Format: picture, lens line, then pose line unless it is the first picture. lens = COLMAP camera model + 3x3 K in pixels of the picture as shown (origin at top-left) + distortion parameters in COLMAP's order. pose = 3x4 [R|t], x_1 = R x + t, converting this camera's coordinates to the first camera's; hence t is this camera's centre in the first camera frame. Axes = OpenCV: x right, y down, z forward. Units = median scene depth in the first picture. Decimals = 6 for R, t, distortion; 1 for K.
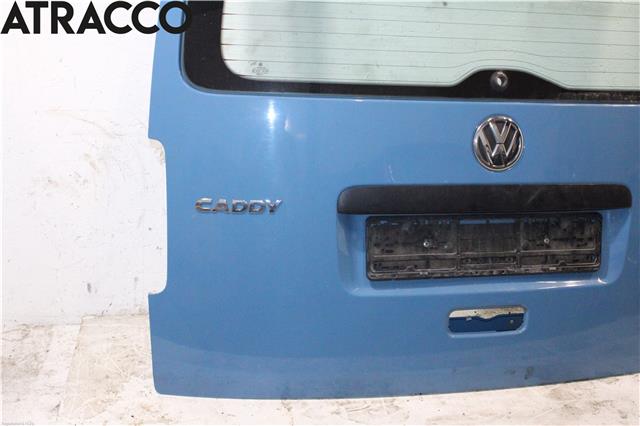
lens RADIAL K [[812.5, 0, 320.0], [0, 812.5, 213.0], [0, 0, 1]] dist [-0.033895, -0.016520]
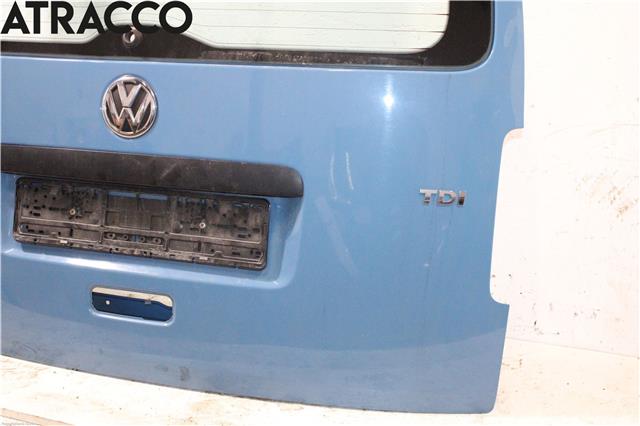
lens RADIAL K [[815.2, 0, 320.0], [0, 815.2, 213.0], [0, 0, 1]] dist [-0.084885, 0.010155]
pose [[0.864345, 0.106332, -0.491530, 0.826121], [-0.100000, 0.994214, 0.039230, -0.025351], [0.492858, 0.015244, 0.869976, 0.319813]]
